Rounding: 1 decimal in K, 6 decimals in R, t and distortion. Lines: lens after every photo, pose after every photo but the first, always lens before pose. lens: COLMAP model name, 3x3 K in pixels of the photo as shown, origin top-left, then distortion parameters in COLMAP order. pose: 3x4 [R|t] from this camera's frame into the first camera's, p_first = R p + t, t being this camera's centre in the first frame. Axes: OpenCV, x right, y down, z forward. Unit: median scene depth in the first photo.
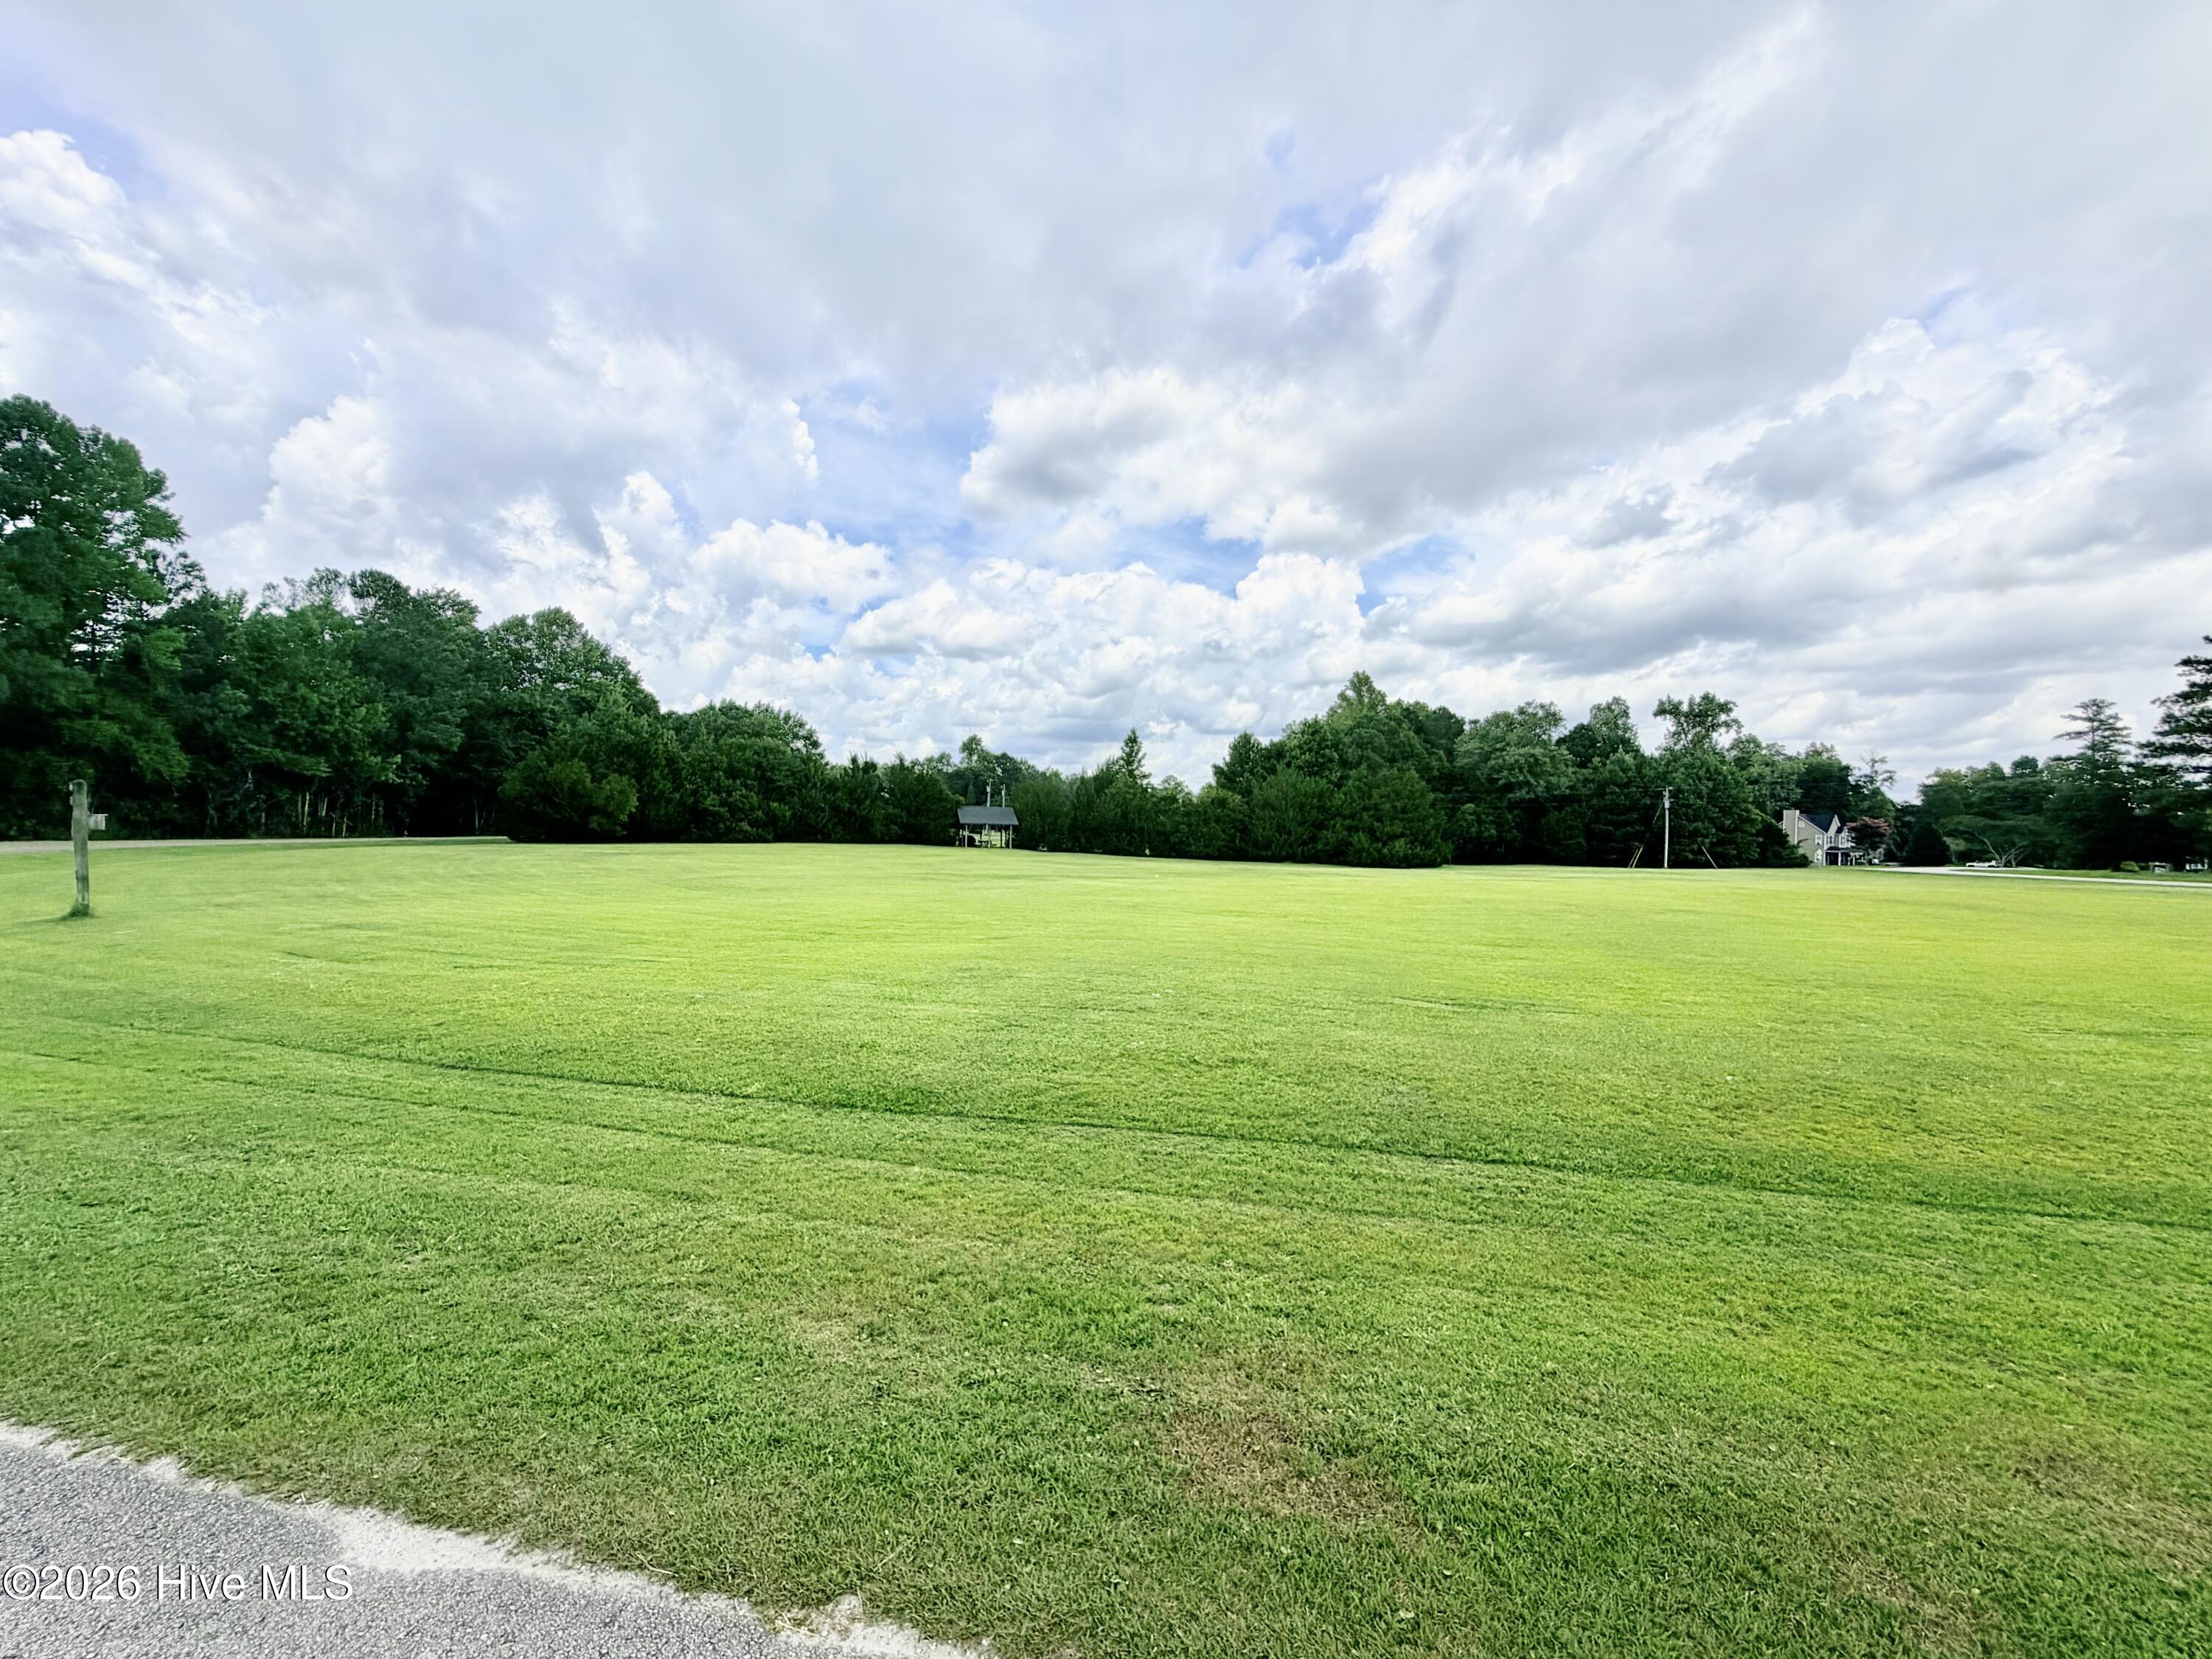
lens RADIAL K [[881.5, 0, 1106.8], [0, 881.5, 839.1], [0, 0, 1]] dist [0.009512, -0.003043]
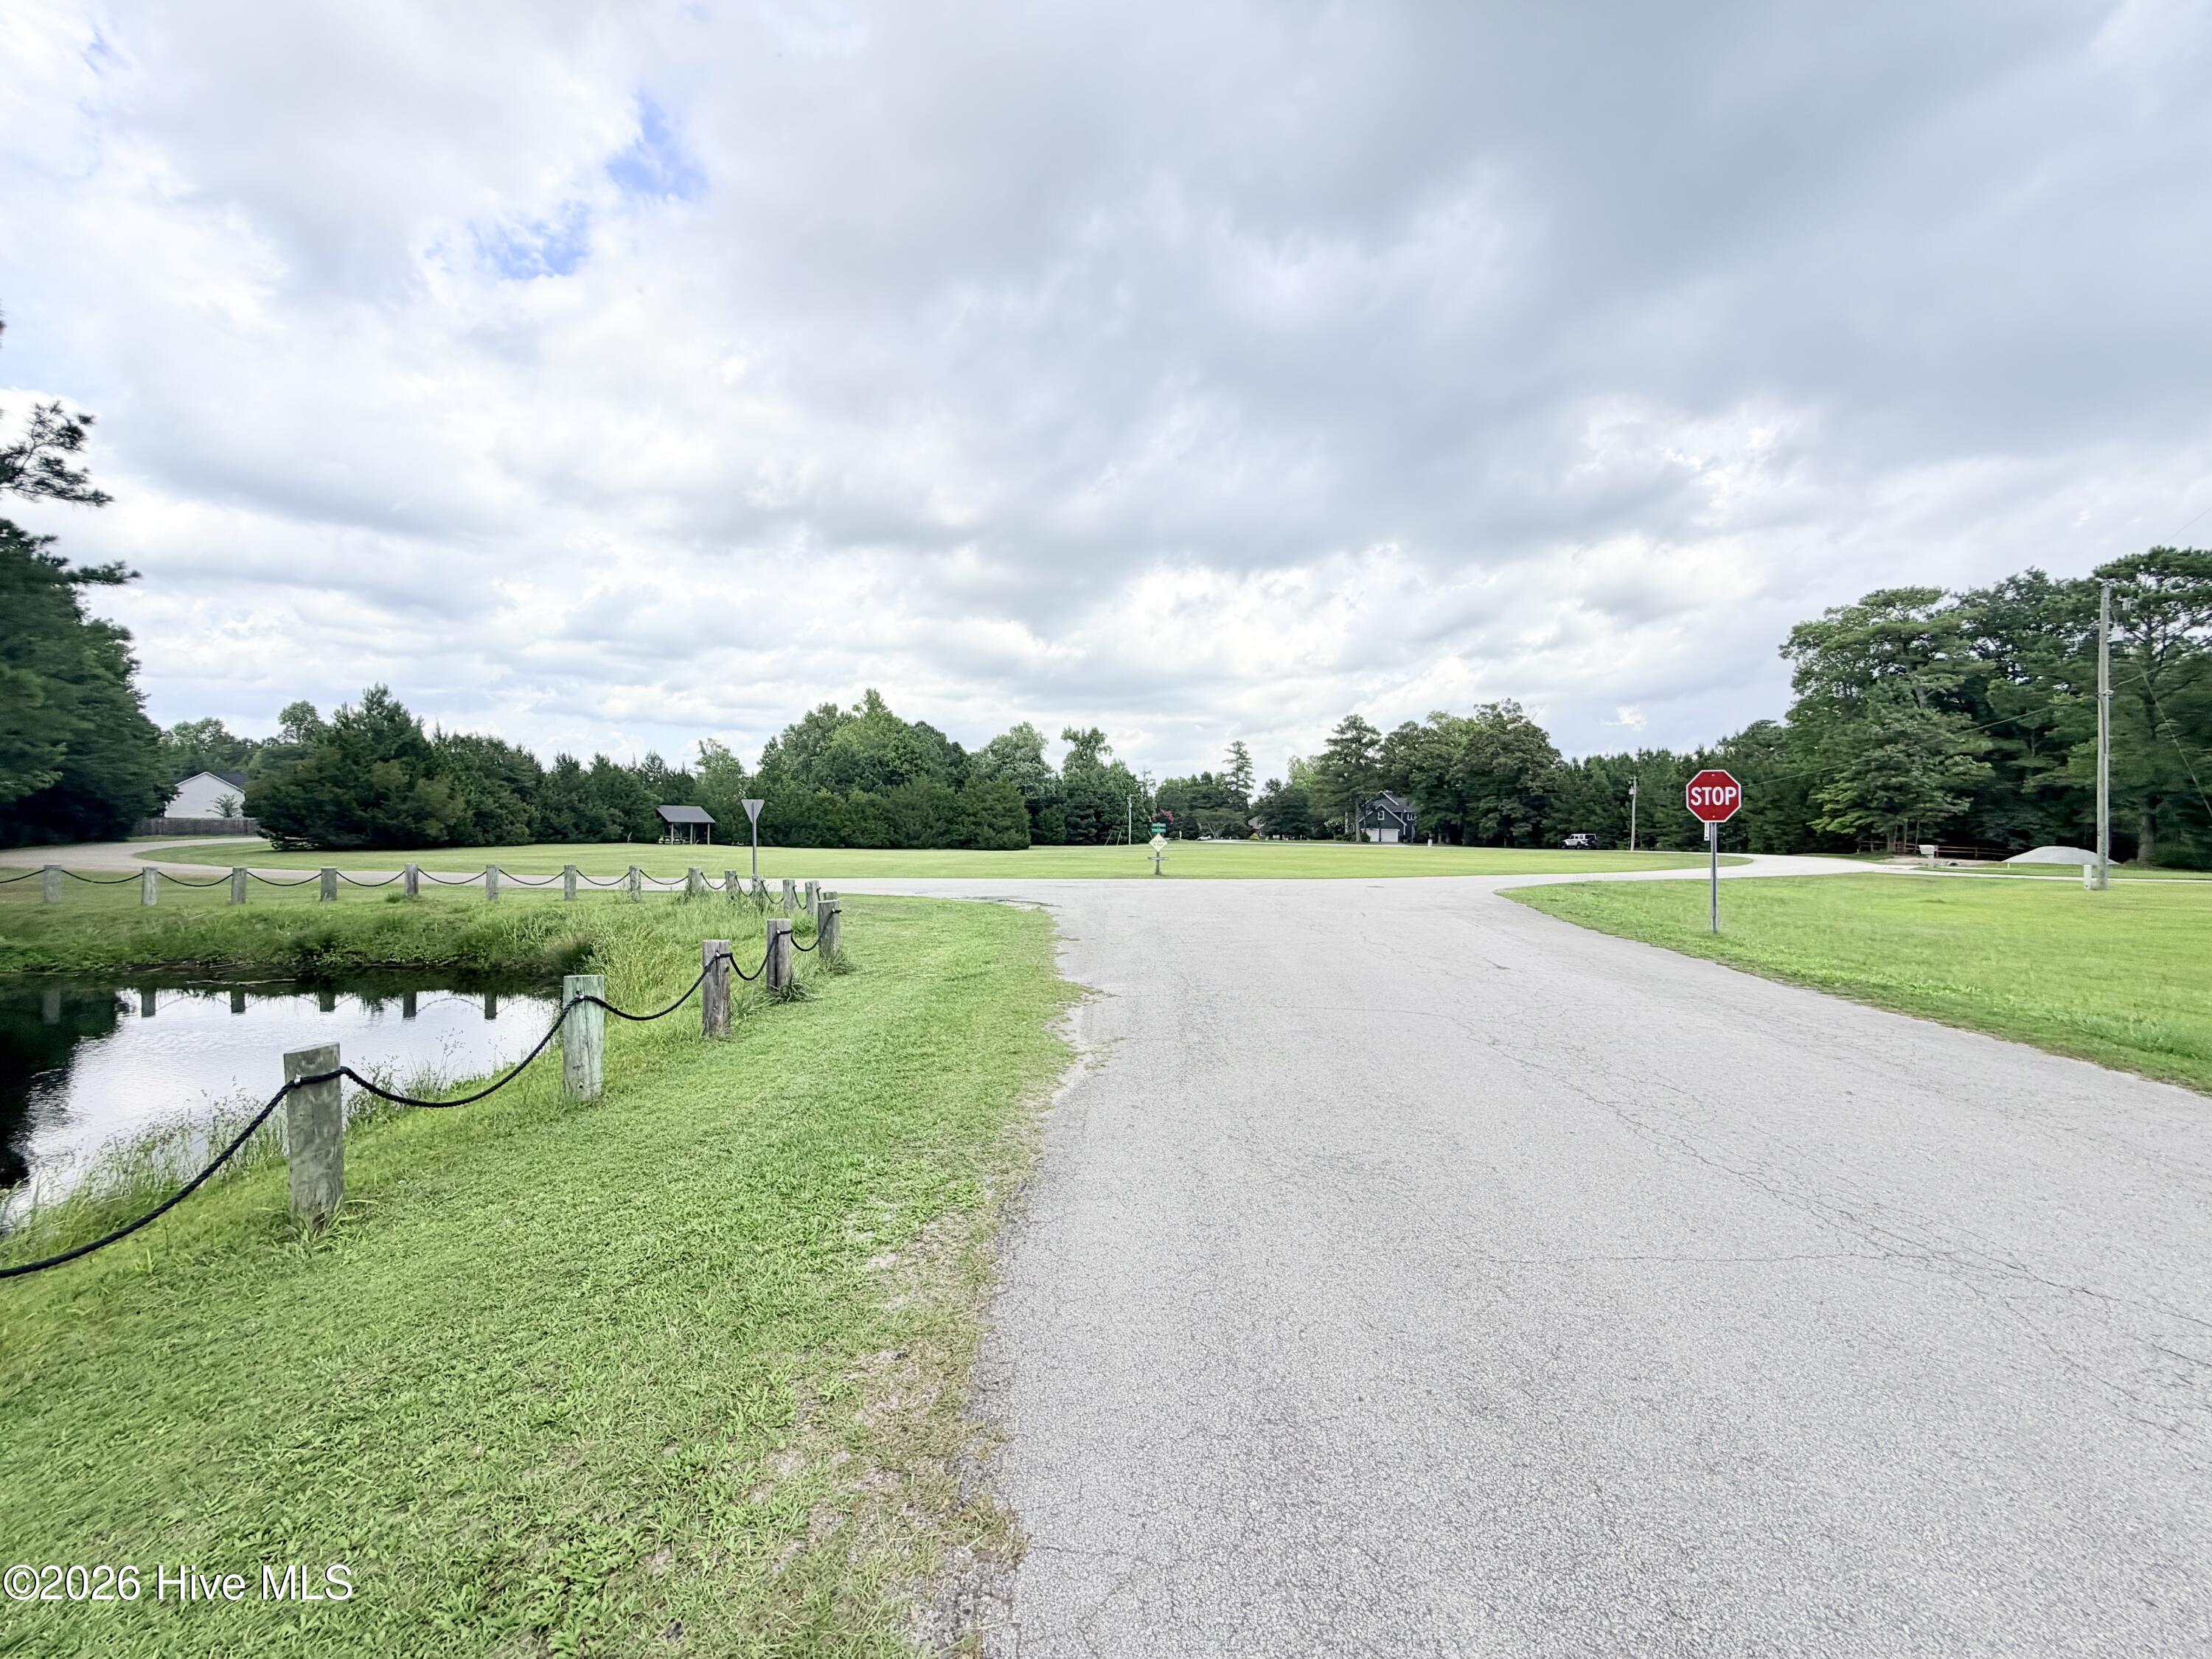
lens RADIAL K [[881.5, 0, 1106.8], [0, 881.5, 839.1], [0, 0, 1]] dist [0.009512, -0.003043]
pose [[0.728375, -0.023766, 0.684767, -0.424290], [0.012518, 0.999693, 0.021380, -0.011071], [-0.685065, -0.007001, 0.728449, -0.128350]]
